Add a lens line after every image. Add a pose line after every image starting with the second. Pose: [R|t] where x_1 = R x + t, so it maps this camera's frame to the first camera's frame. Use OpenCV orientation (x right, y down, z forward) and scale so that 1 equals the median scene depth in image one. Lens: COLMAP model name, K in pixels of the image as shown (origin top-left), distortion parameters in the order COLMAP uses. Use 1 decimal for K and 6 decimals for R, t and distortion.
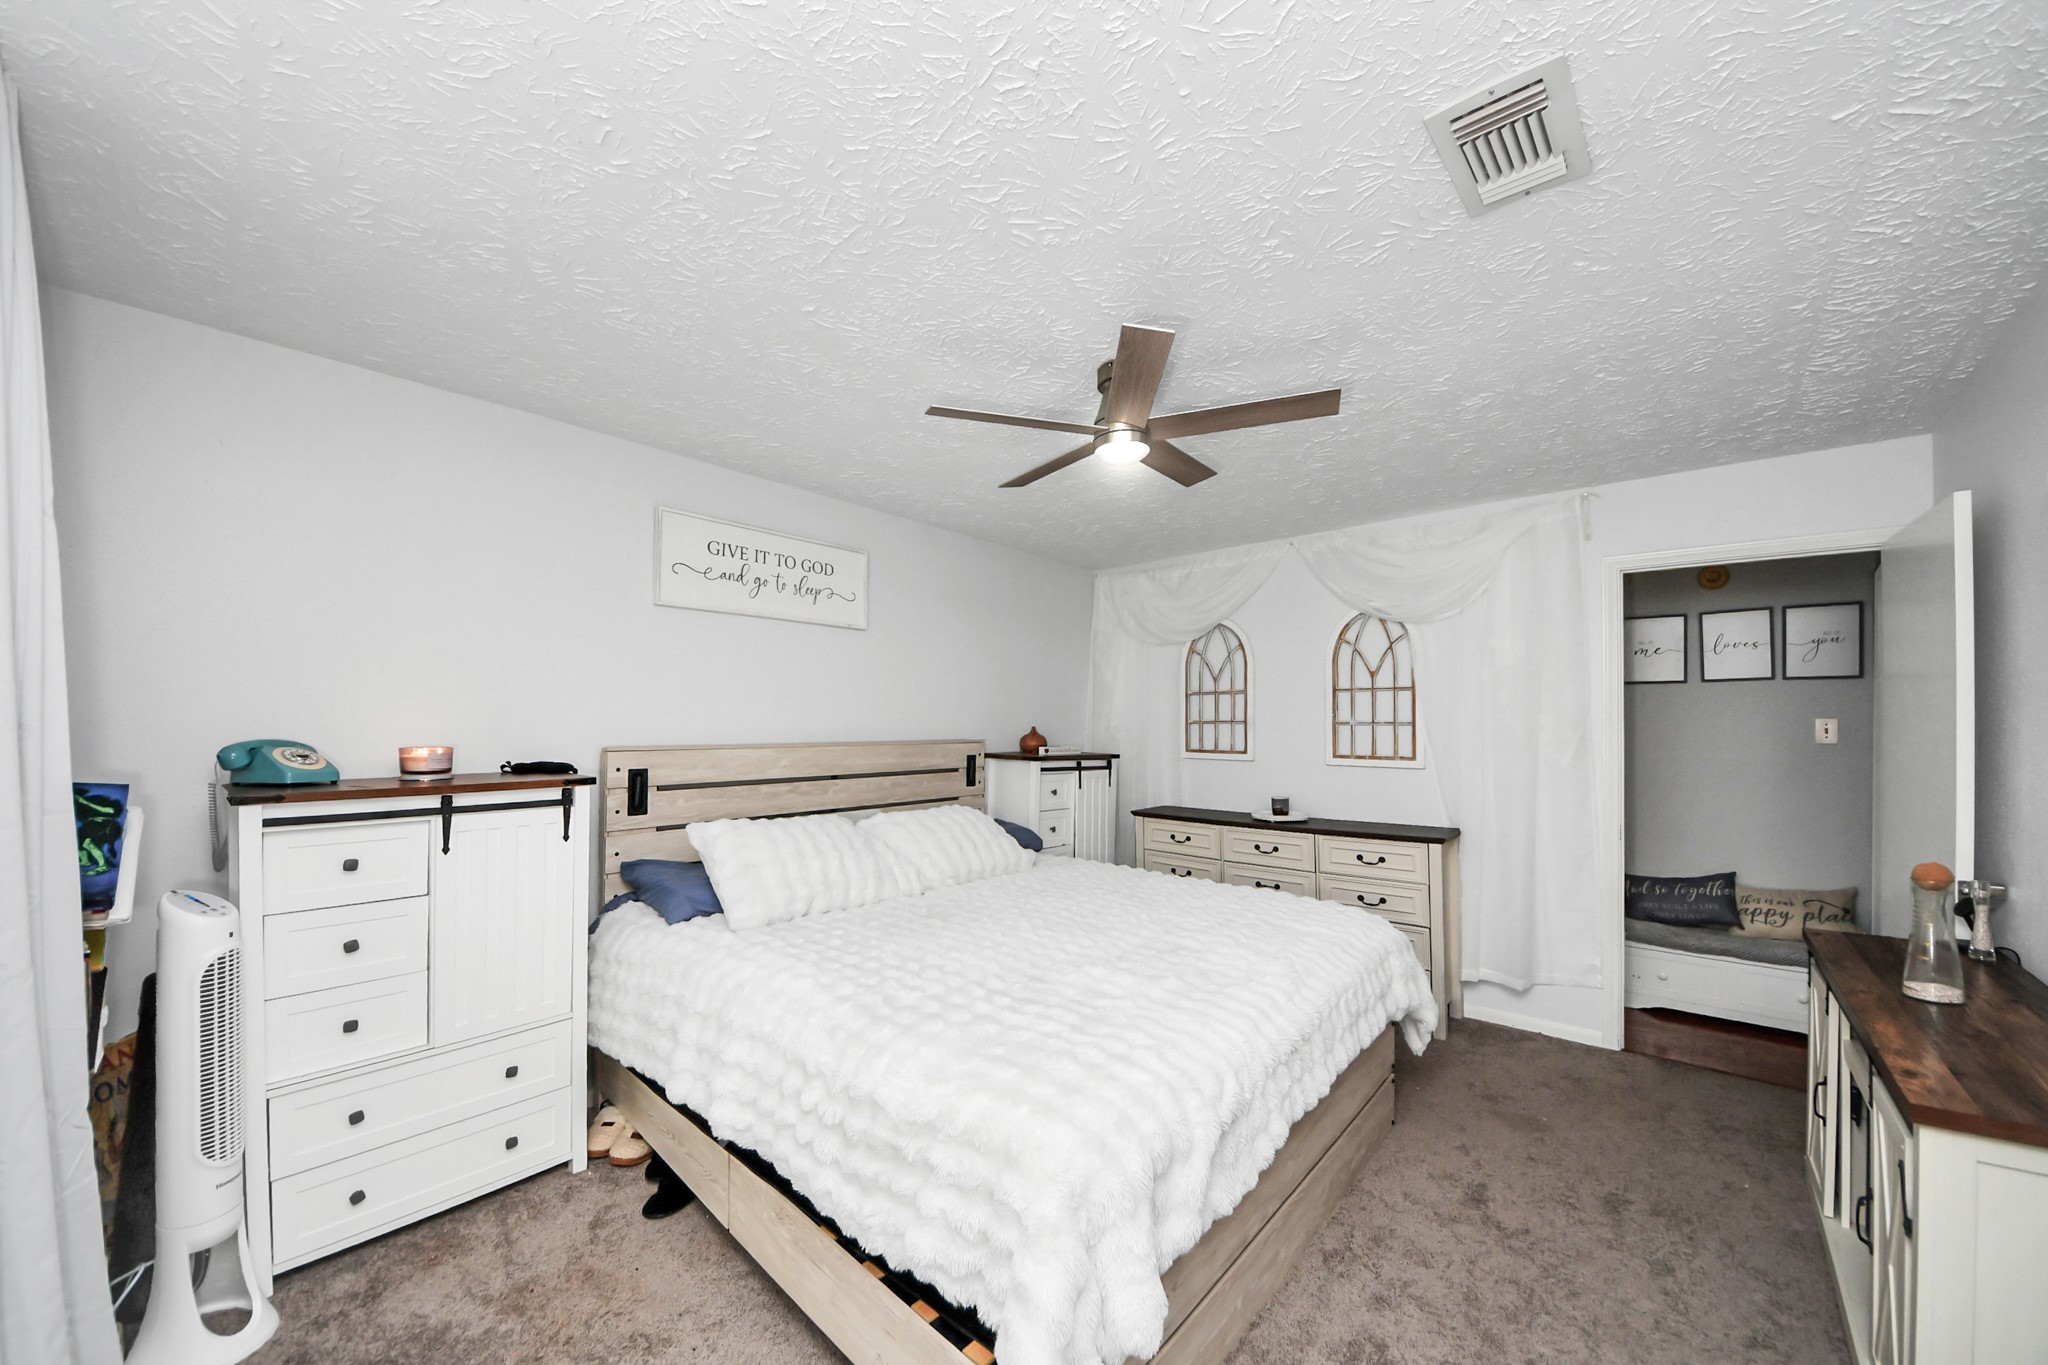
lens RADIAL K [[740.4, 0, 1005.9], [0, 740.4, 702.8], [0, 0, 1]] dist [0.047405, -0.029993]
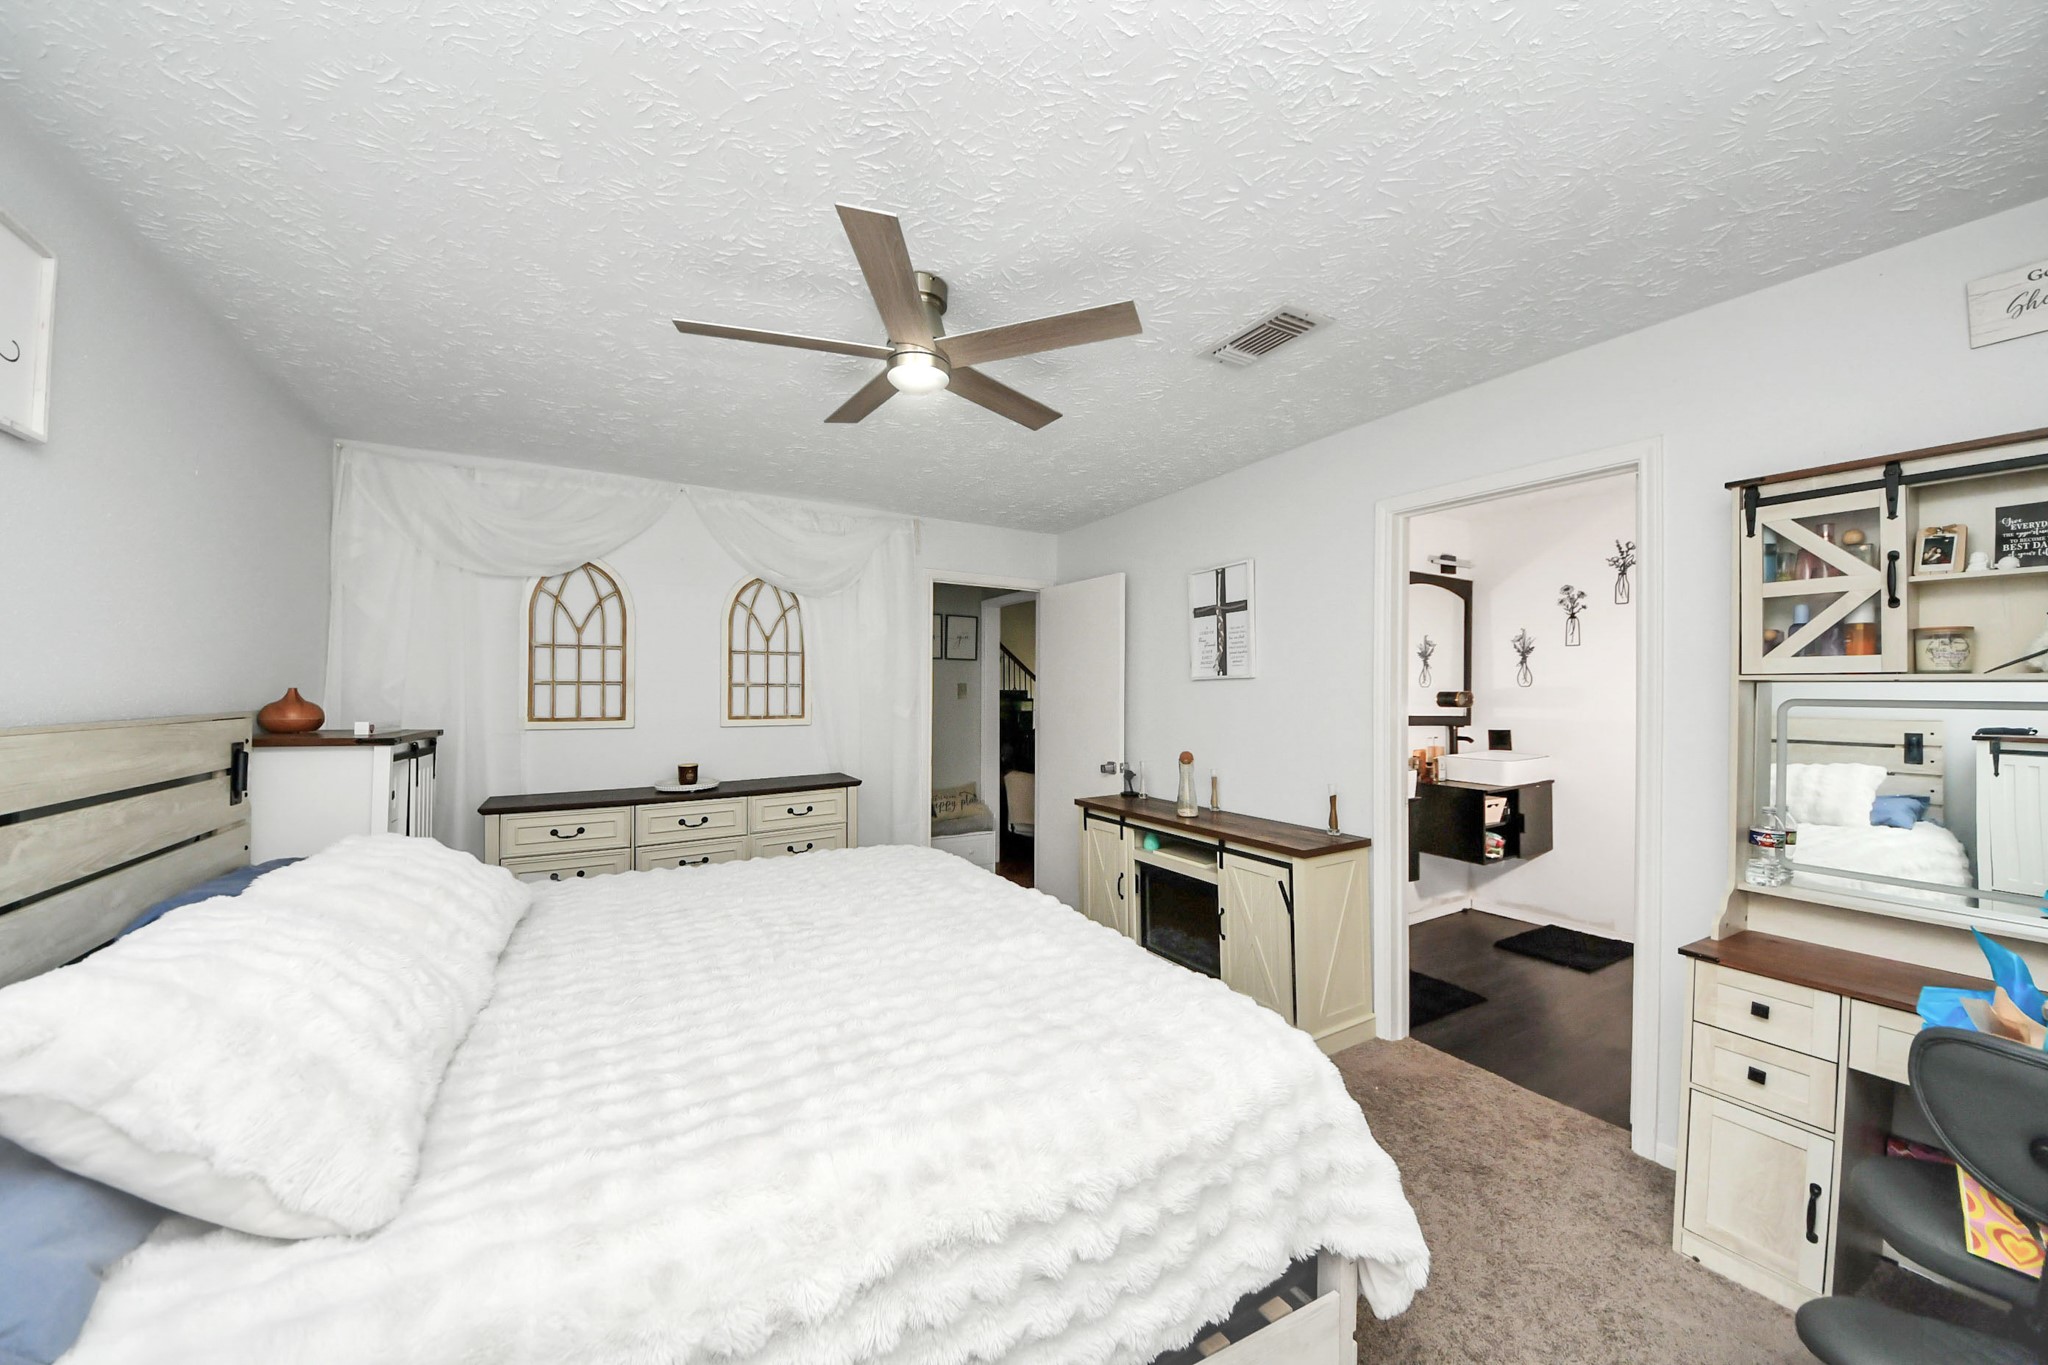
lens RADIAL K [[705.0, 0, 1024.0], [0, 705.0, 682.5], [0, 0, 1]] dist [0.035009, -0.000074]
pose [[0.310399, 0.010932, 0.950544, -0.350129], [-0.029535, 0.999562, -0.001852, 0.015098], [-0.950147, -0.027499, 0.310586, 0.344130]]
